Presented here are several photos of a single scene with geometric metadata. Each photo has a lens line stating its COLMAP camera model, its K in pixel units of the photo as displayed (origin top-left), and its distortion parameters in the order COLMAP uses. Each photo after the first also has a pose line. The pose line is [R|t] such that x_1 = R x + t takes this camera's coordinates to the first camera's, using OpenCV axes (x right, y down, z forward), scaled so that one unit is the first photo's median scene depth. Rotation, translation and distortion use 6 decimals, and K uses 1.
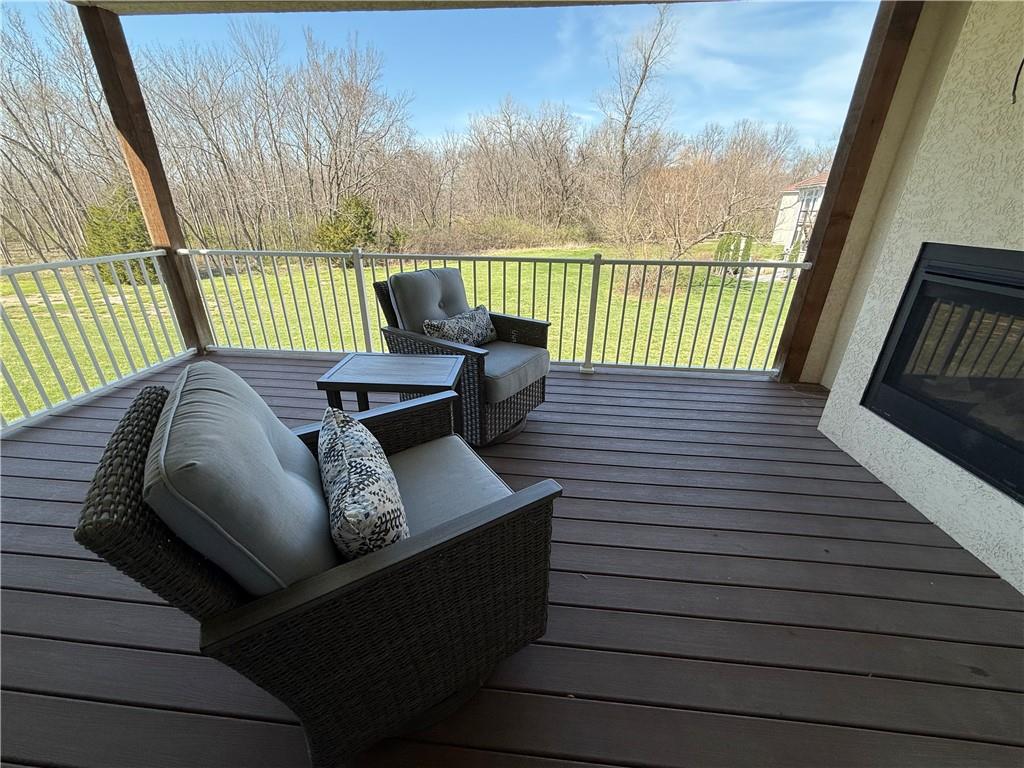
lens RADIAL K [[407.6, 0, 511.5], [0, 407.6, 382.5], [0, 0, 1]] dist [0.001359, -0.000720]
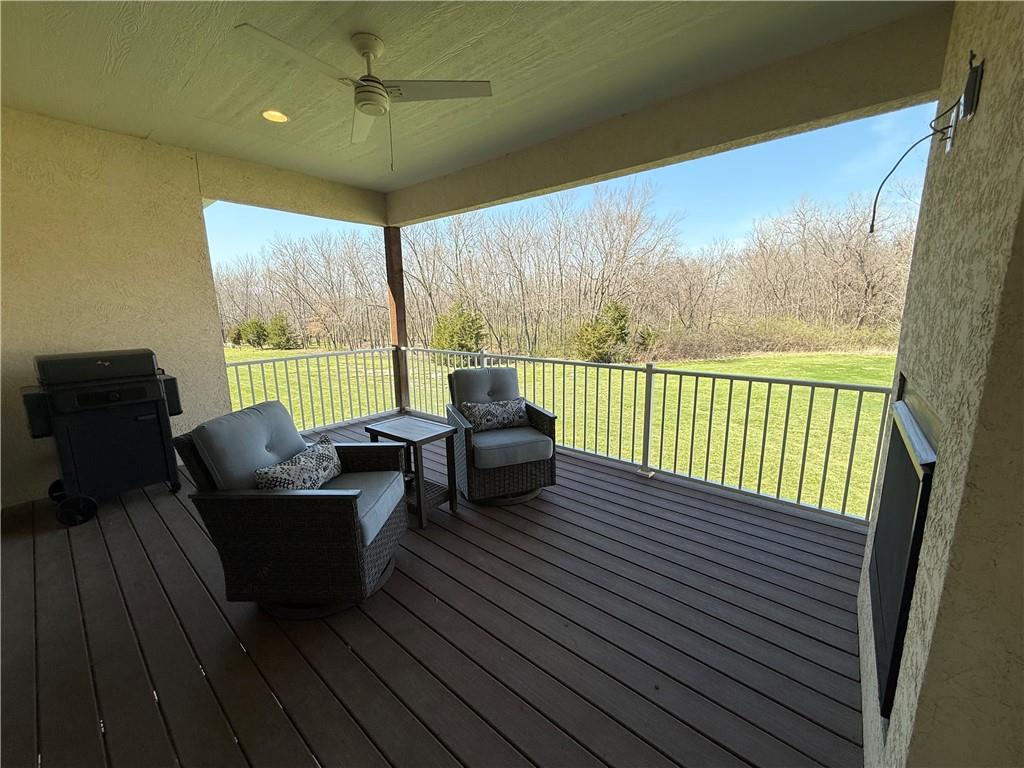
lens RADIAL K [[407.6, 0, 511.3], [0, 407.6, 381.4], [0, 0, 1]] dist [0.001359, -0.000720]
pose [[0.815768, 0.079504, -0.572890, 0.482313], [-0.209085, 0.964058, -0.163939, -0.015865], [0.539265, 0.253518, 0.803070, -0.042284]]
